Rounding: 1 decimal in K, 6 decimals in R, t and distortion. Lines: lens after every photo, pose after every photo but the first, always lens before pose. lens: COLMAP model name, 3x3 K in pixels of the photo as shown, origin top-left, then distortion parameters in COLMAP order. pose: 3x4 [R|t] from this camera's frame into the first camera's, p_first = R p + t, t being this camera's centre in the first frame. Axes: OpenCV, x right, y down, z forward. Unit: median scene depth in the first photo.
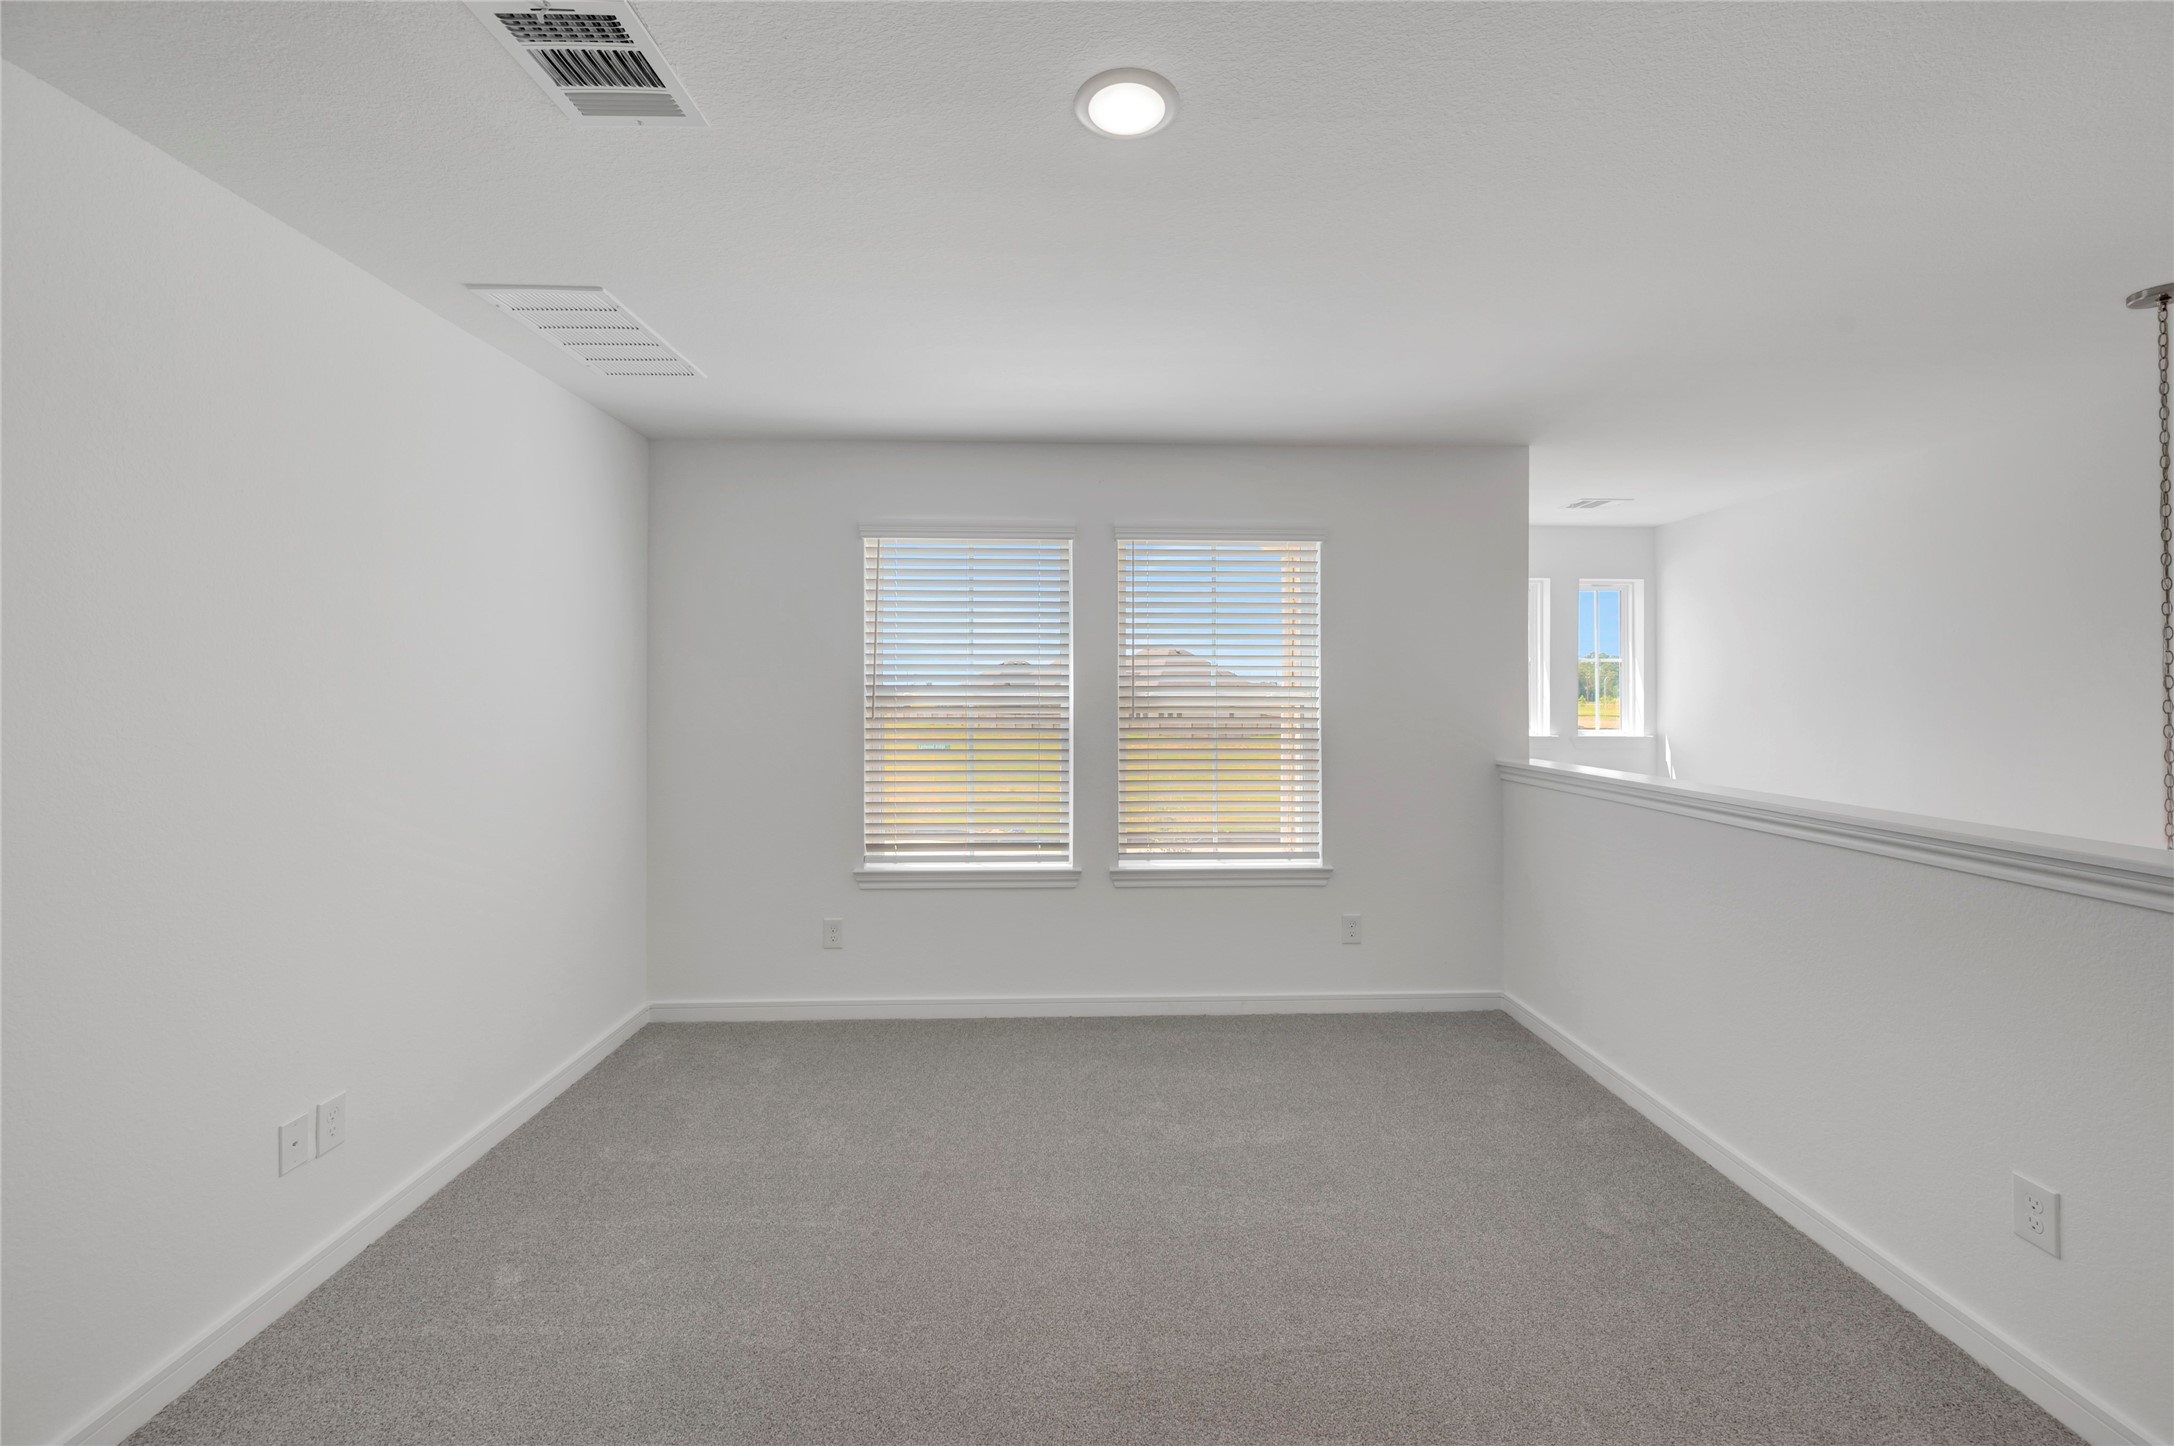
lens RADIAL K [[870.9, 0, 1102.5], [0, 870.9, 704.7], [0, 0, 1]] dist [-0.000003, 0.000094]
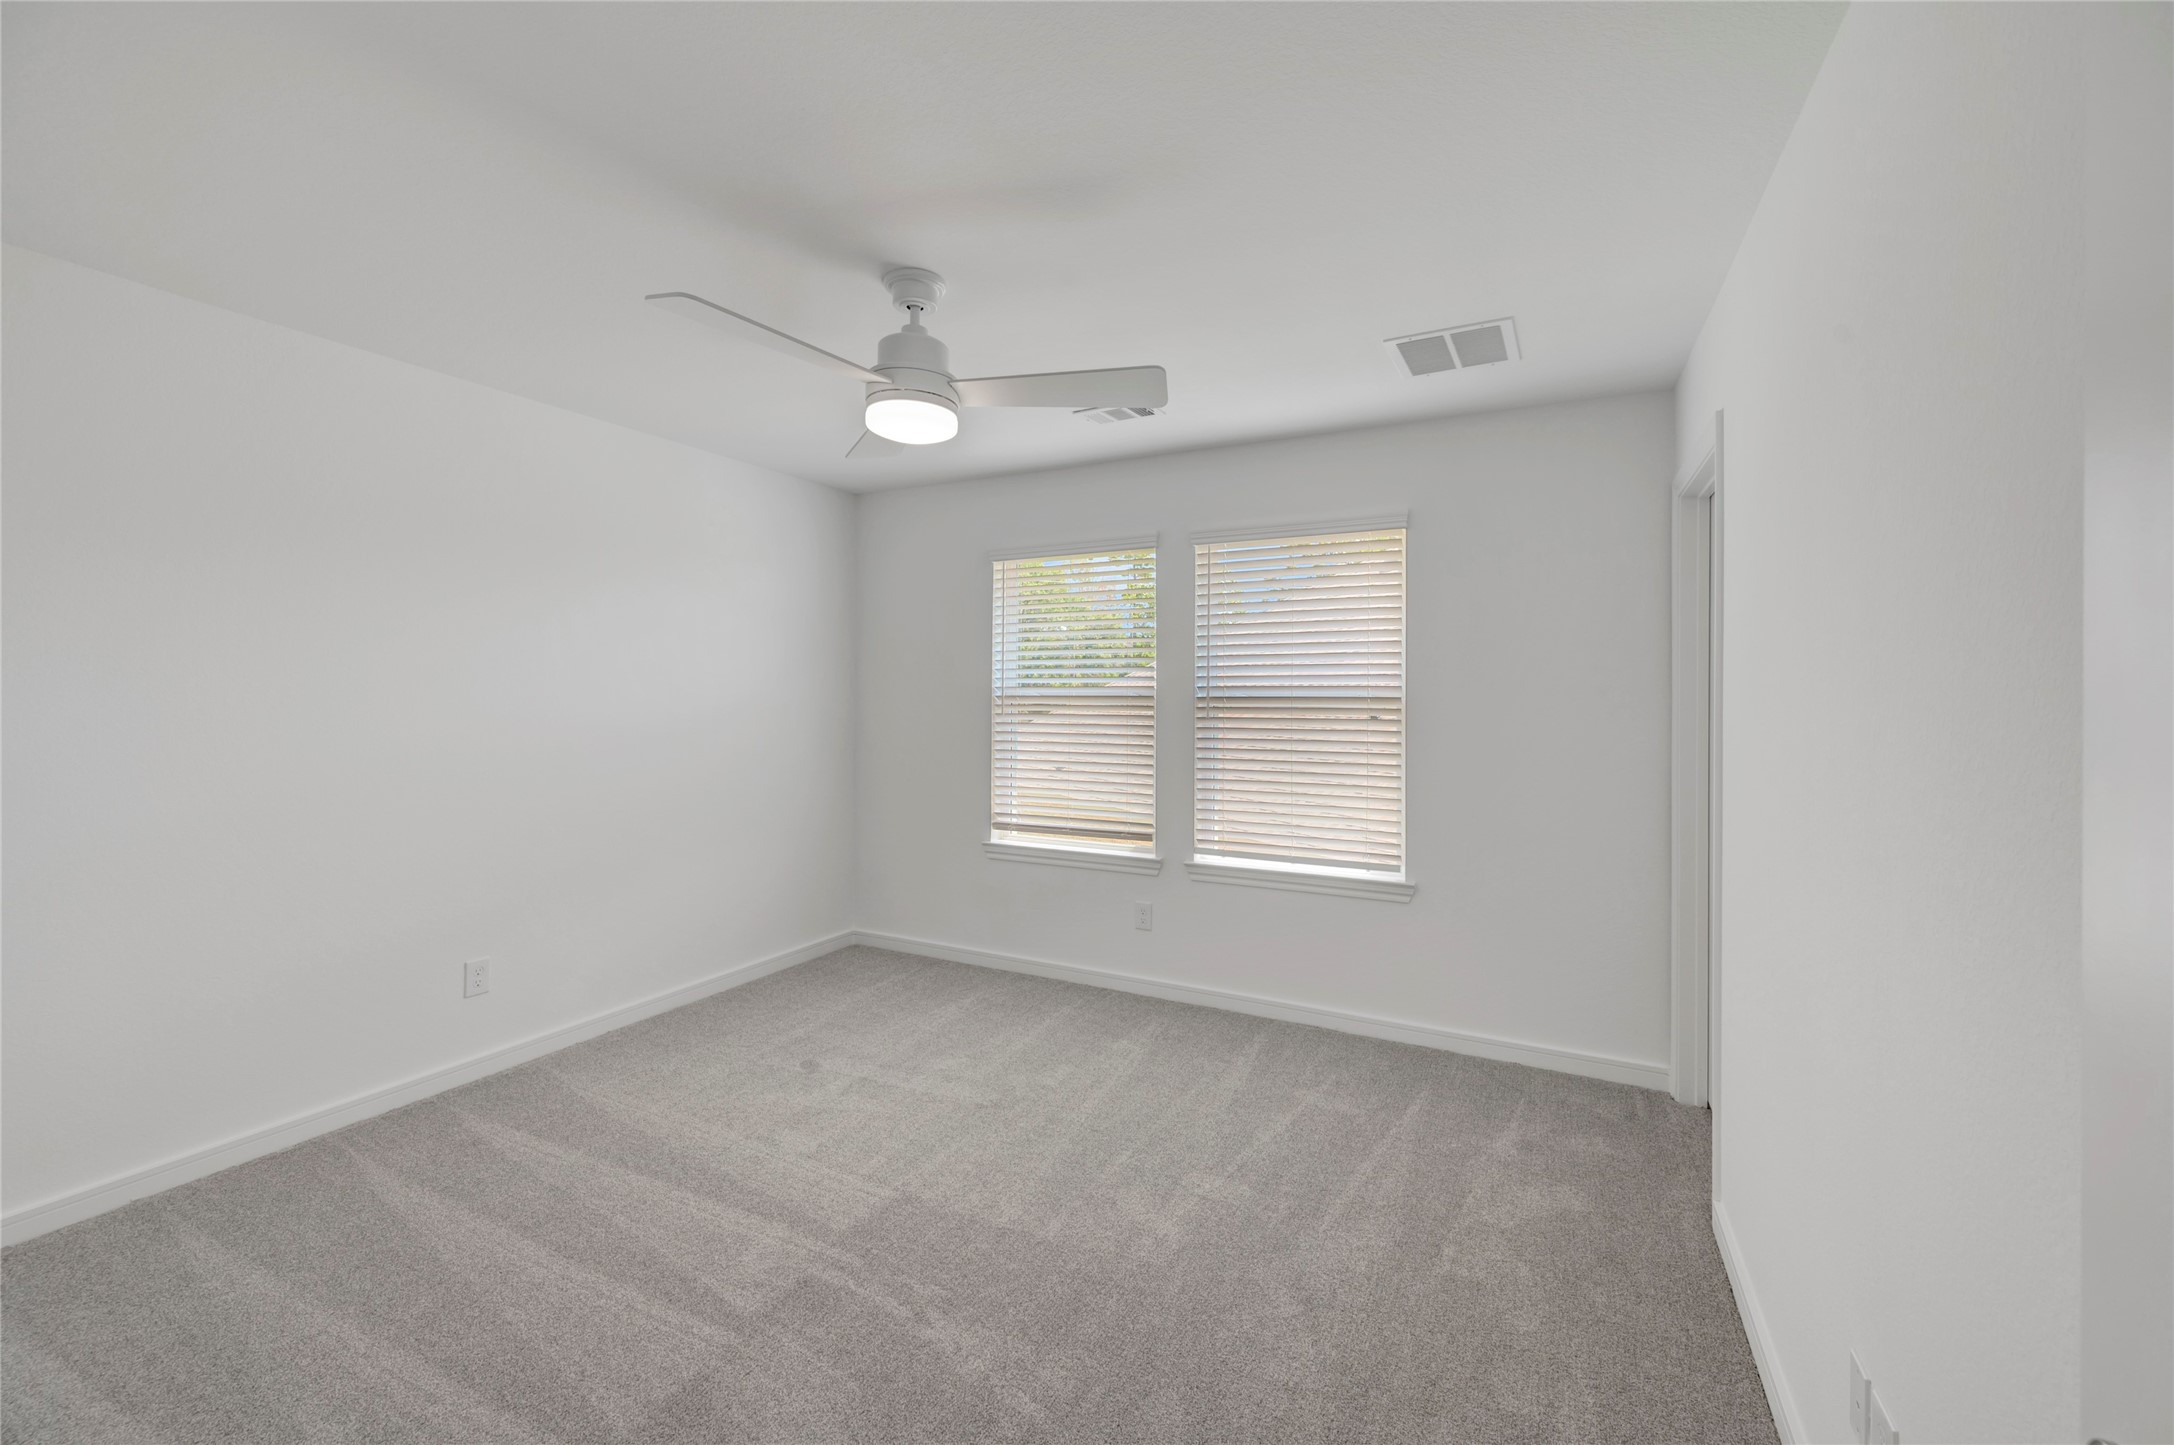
lens RADIAL K [[889.8, 0, 1090.1], [0, 889.8, 708.0], [0, 0, 1]] dist [0.011259, -0.000011]
pose [[0.868142, 0.008666, -0.496239, 0.439213], [-0.007262, 0.999962, 0.004758, -0.000130], [0.496262, -0.000527, 0.868173, 0.014139]]
